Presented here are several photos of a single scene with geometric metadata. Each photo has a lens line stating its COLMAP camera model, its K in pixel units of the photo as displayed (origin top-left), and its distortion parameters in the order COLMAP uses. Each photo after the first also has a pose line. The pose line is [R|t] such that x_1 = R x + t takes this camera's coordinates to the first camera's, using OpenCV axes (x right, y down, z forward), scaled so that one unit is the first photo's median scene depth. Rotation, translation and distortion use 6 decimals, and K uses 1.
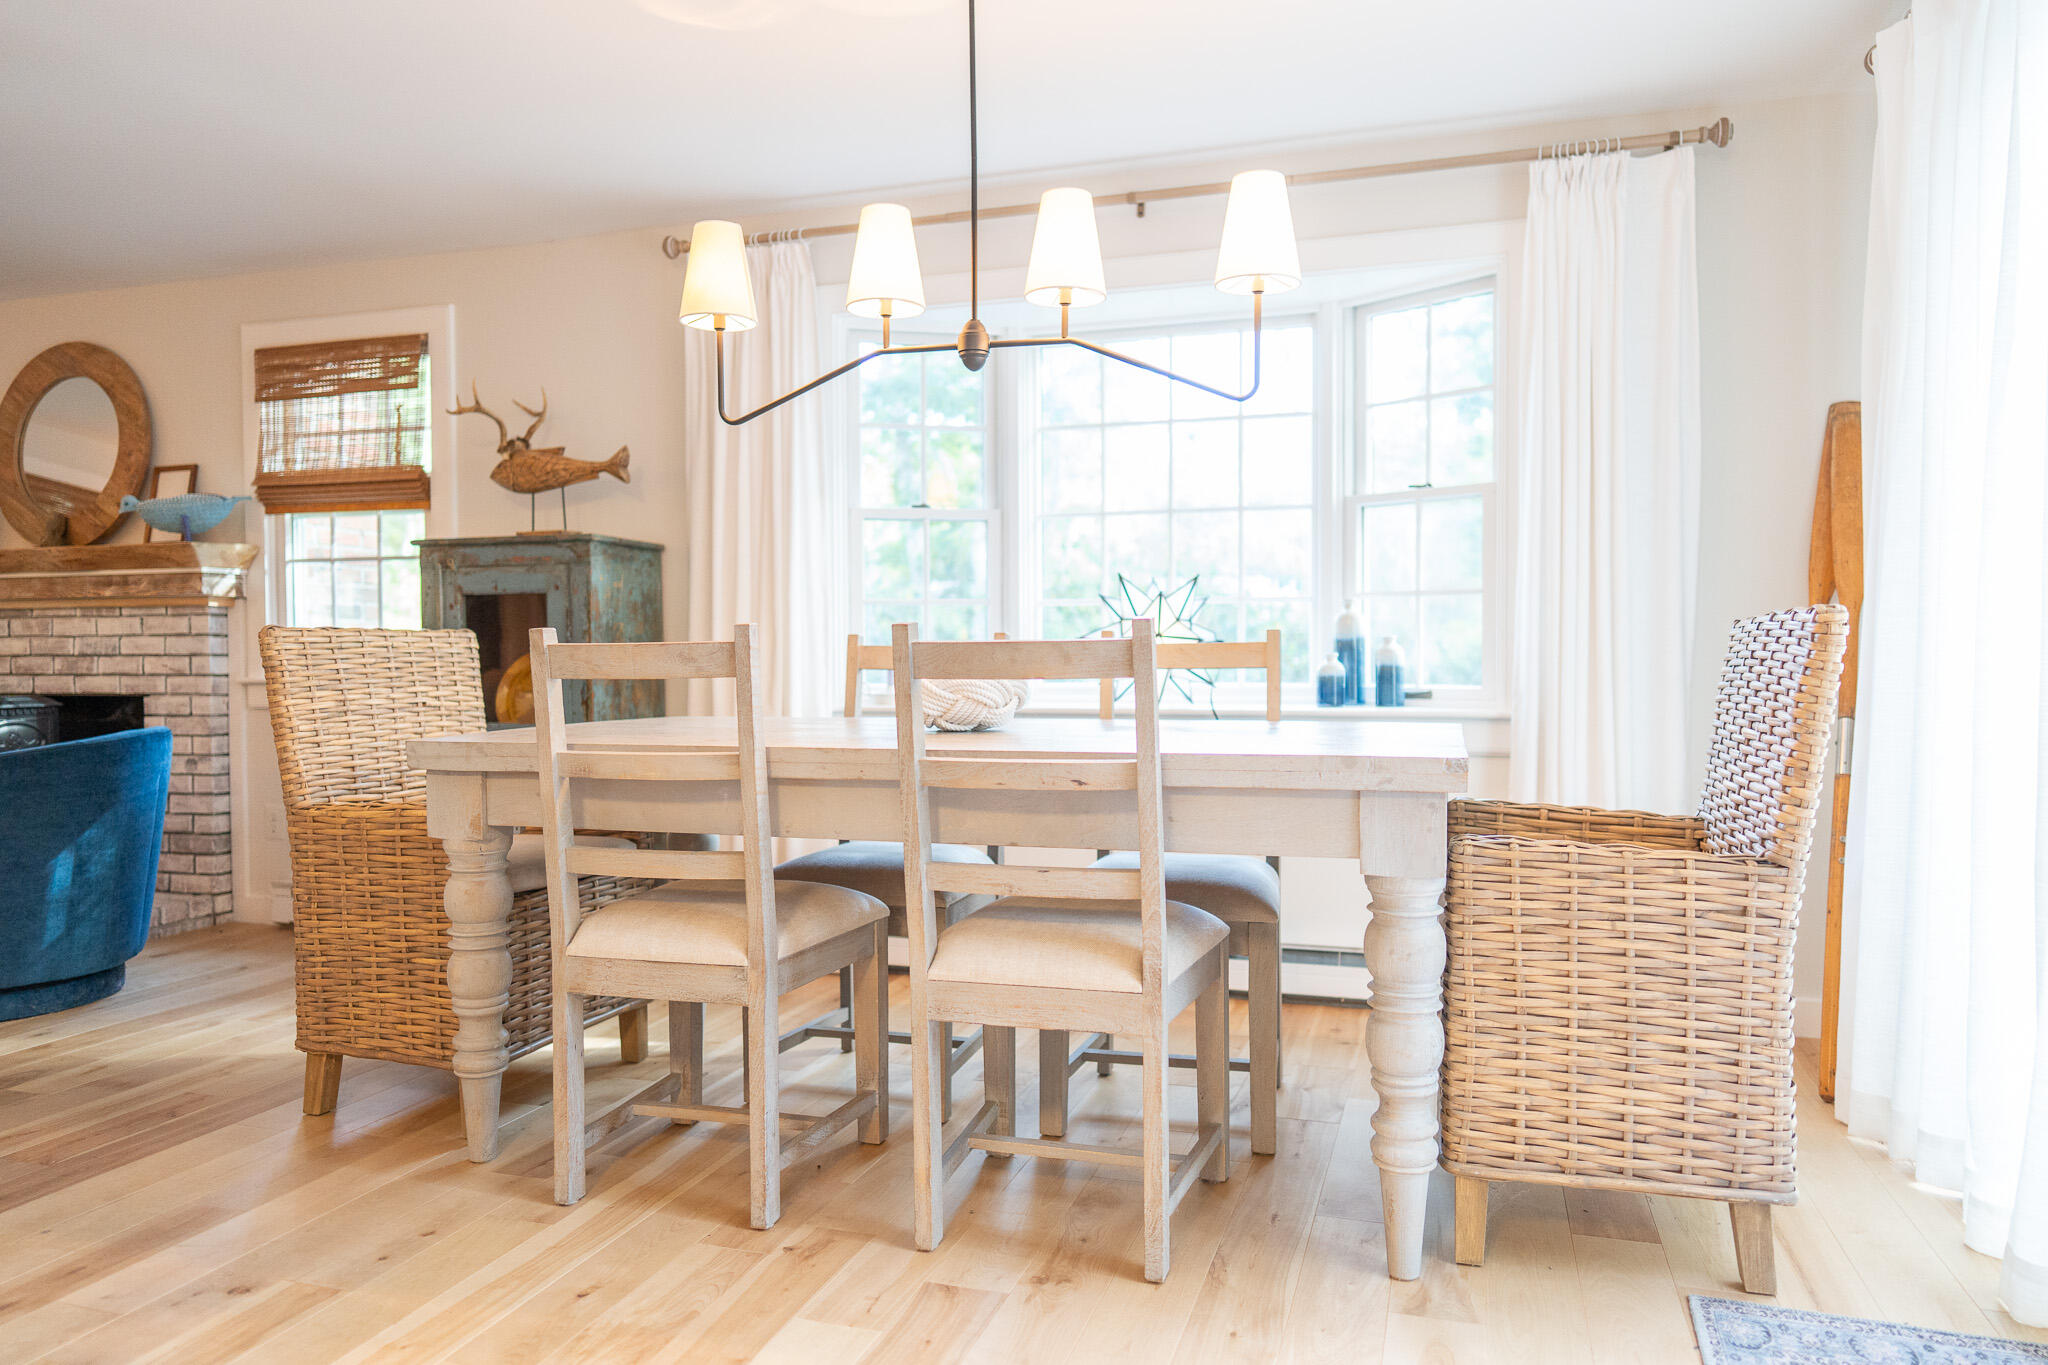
lens RADIAL K [[1346.9, 0, 1028.9], [0, 1346.9, 680.7], [0, 0, 1]] dist [-0.002302, 0.001589]
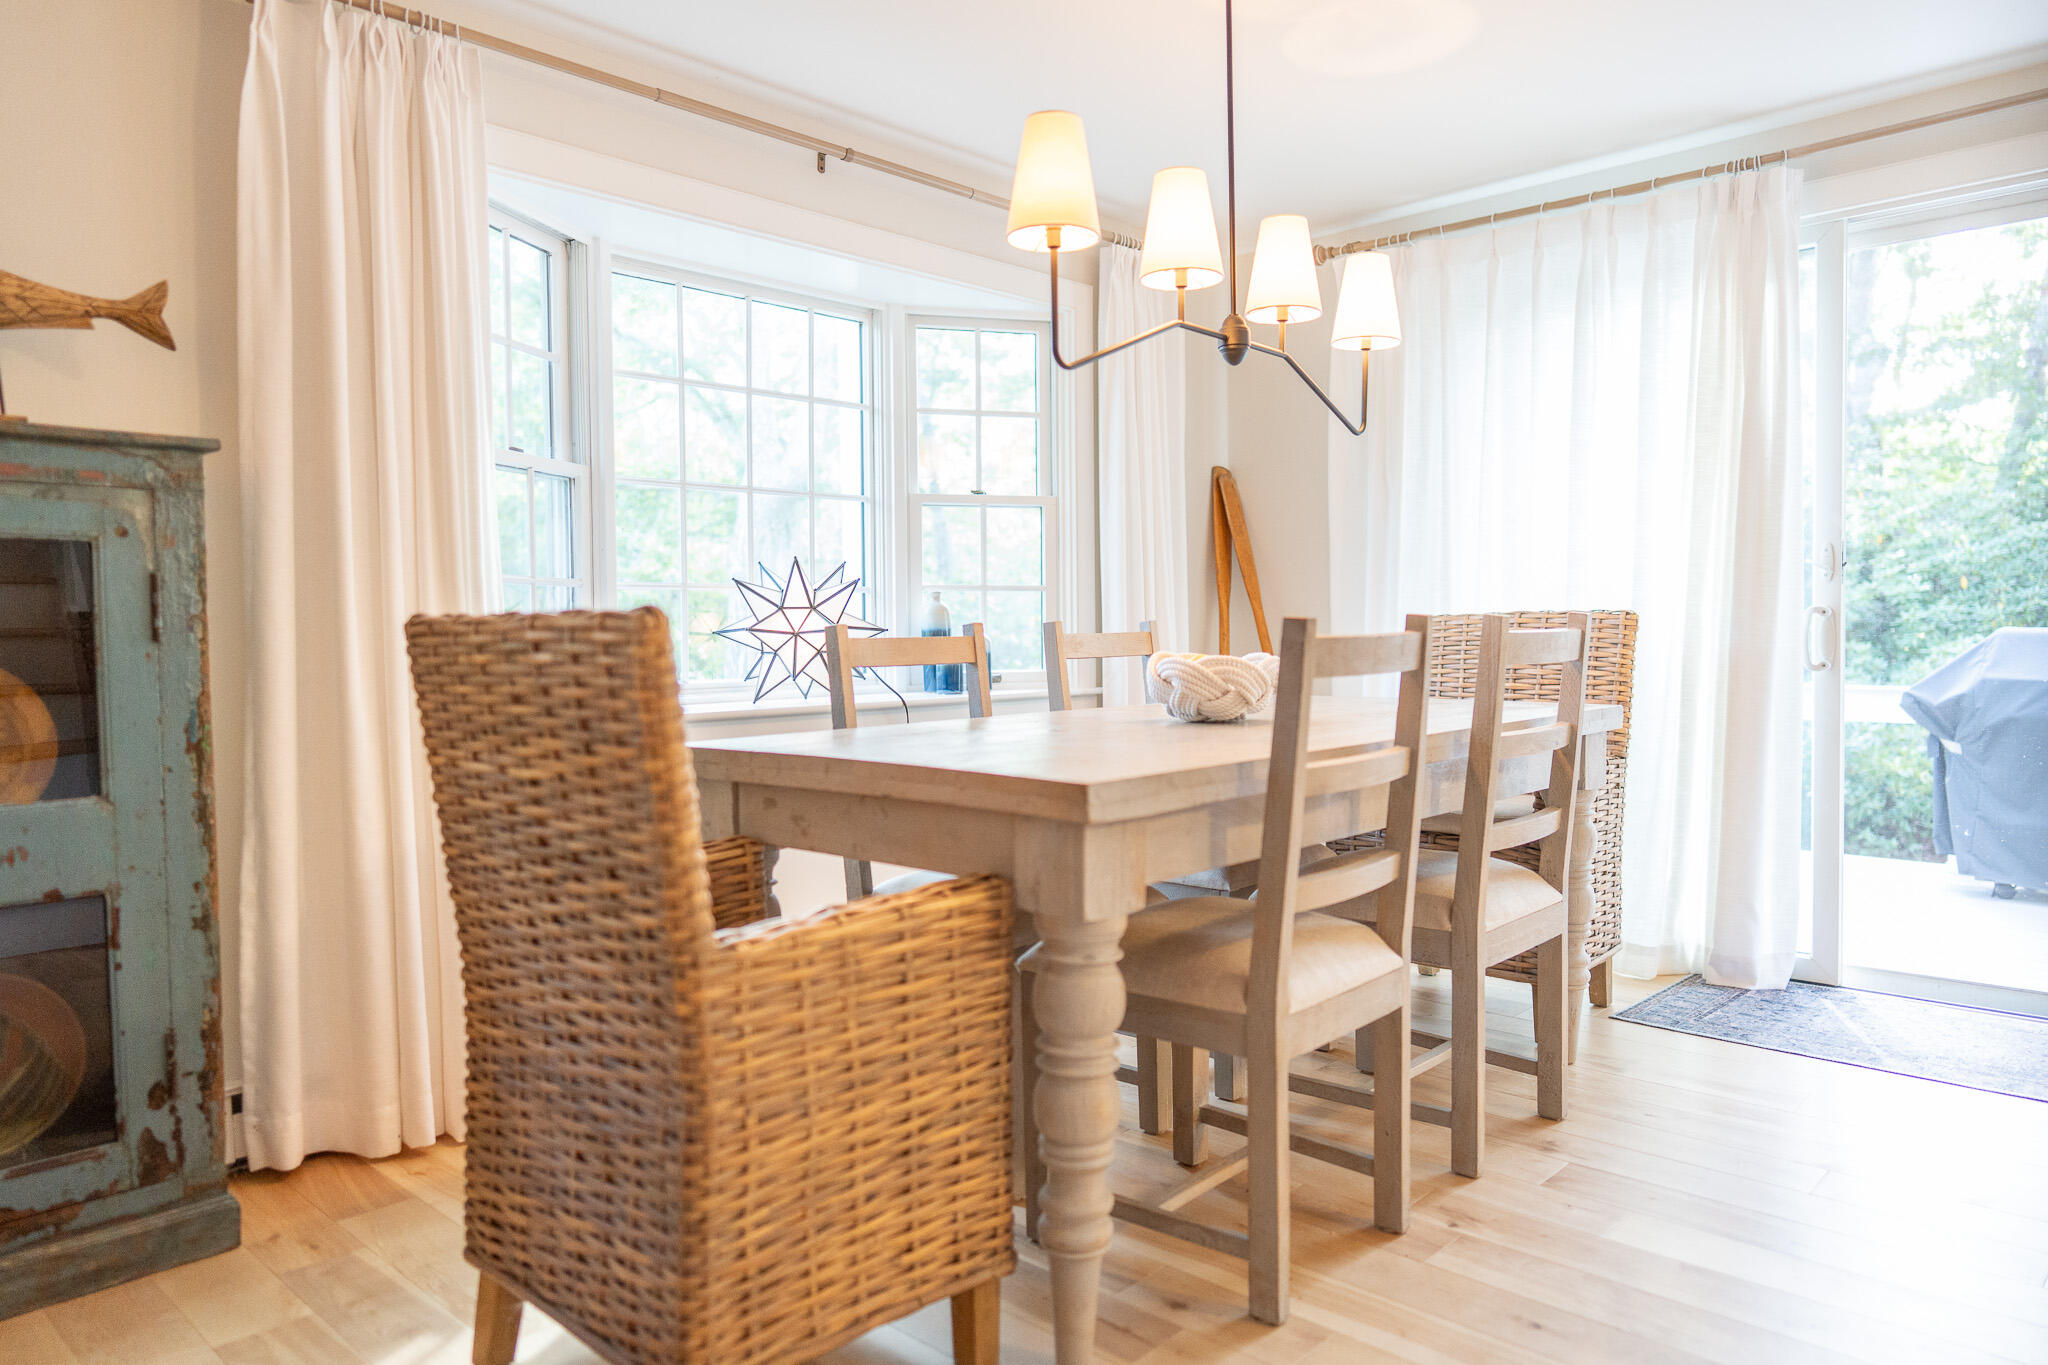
lens RADIAL K [[1346.9, 0, 1028.9], [0, 1346.9, 680.7], [0, 0, 1]] dist [-0.002302, 0.001589]
pose [[0.431245, -0.035721, 0.901527, -0.699276], [0.027642, 0.999270, 0.026371, -0.016572], [-0.901811, 0.013548, 0.431918, 0.478223]]
